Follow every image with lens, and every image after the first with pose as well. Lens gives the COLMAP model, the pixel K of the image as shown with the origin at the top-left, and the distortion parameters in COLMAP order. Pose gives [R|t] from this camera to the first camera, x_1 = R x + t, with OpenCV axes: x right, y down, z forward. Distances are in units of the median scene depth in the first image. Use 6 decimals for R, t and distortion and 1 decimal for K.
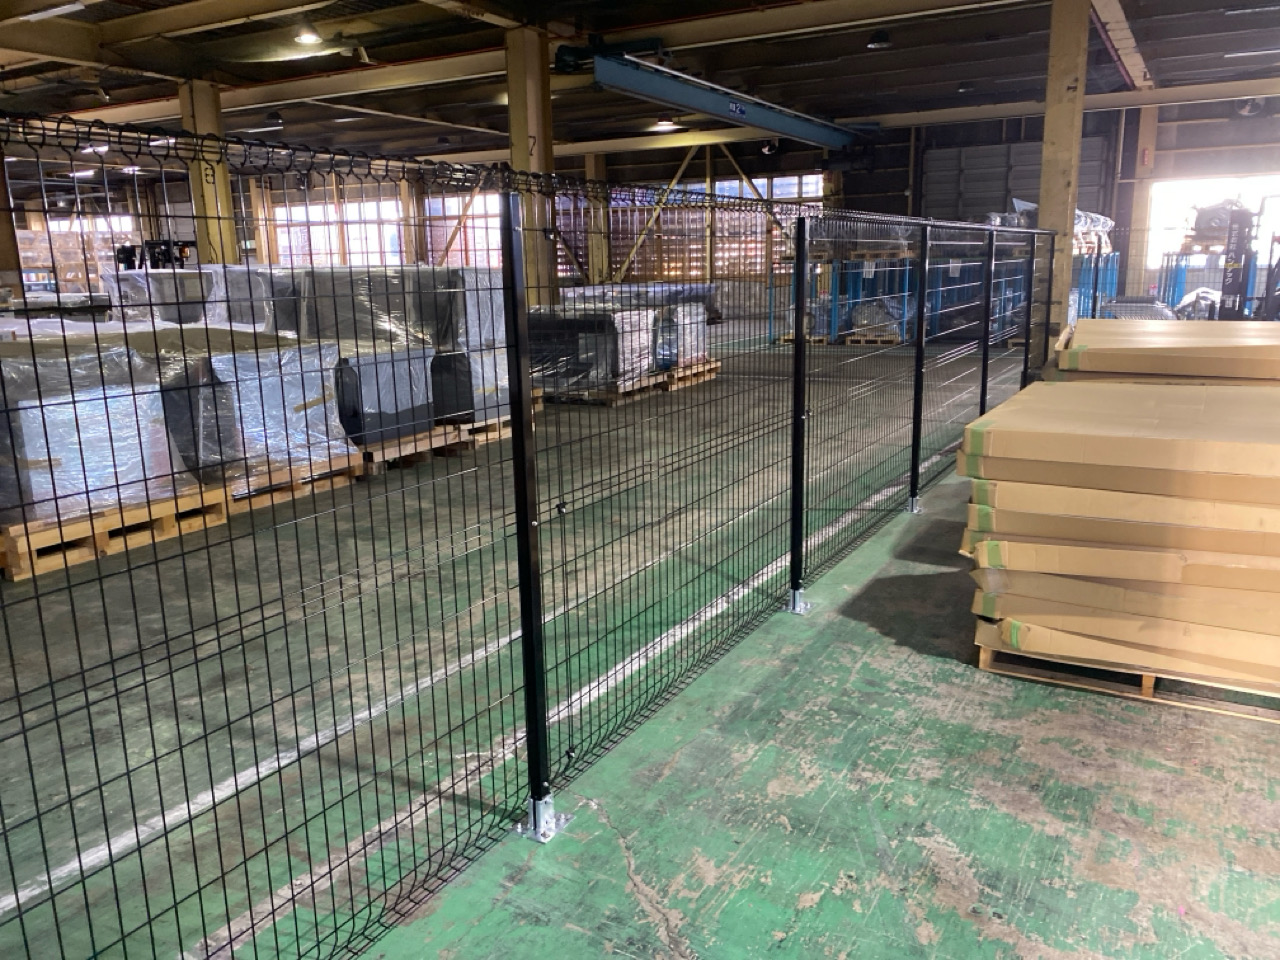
lens RADIAL K [[983.9, 0, 647.7], [0, 983.9, 476.1], [0, 0, 1]] dist [0.021952, -0.013195]
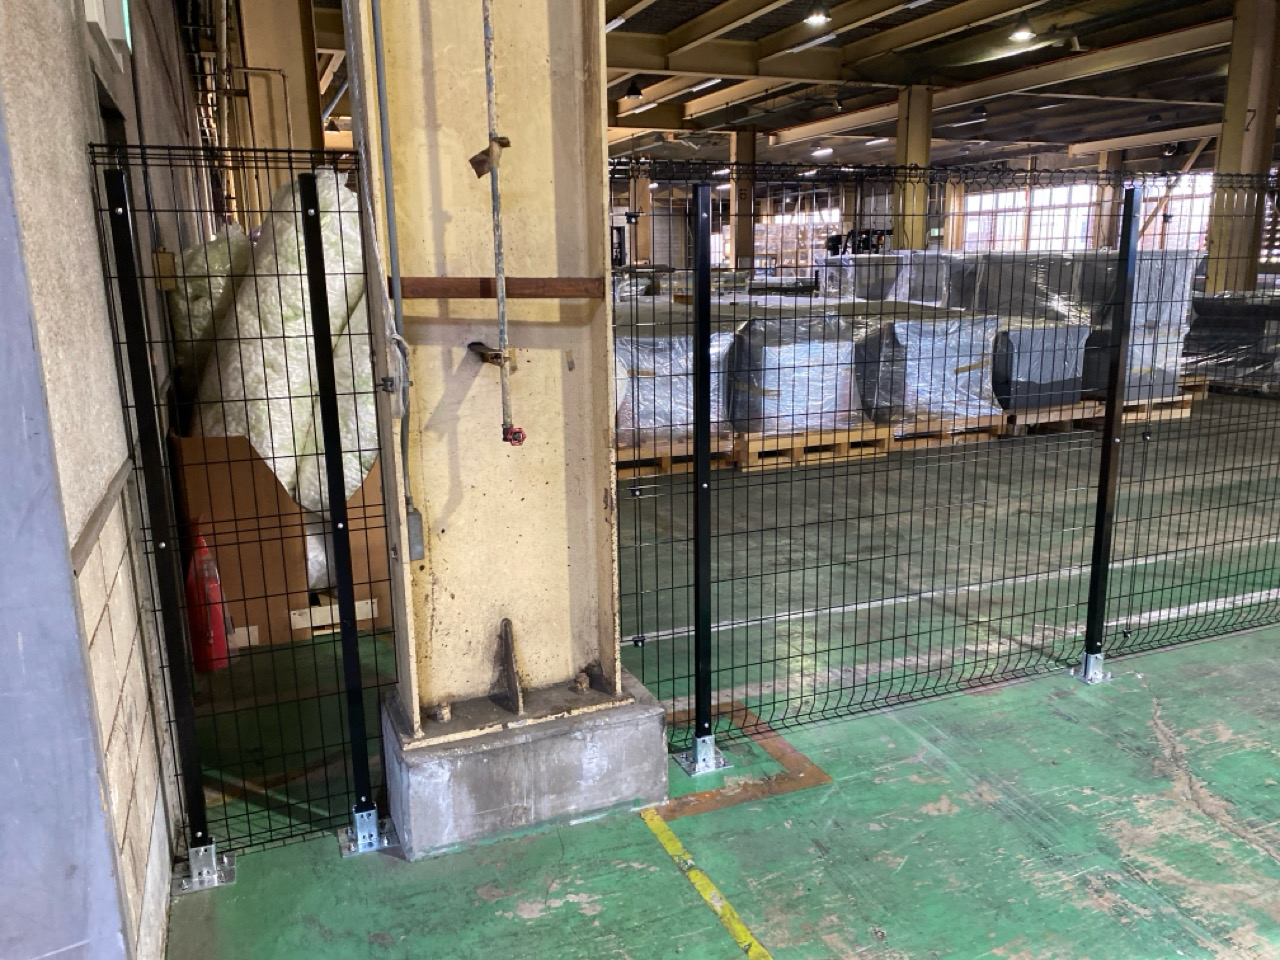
lens RADIAL K [[983.9, 0, 638.1], [0, 983.9, 484.5], [0, 0, 1]] dist [0.021952, -0.013195]
pose [[0.789687, 0.140288, -0.597256, 0.047857], [-0.128006, 0.989756, 0.063233, 0.028307], [0.600008, 0.026517, 0.799554, -0.119318]]
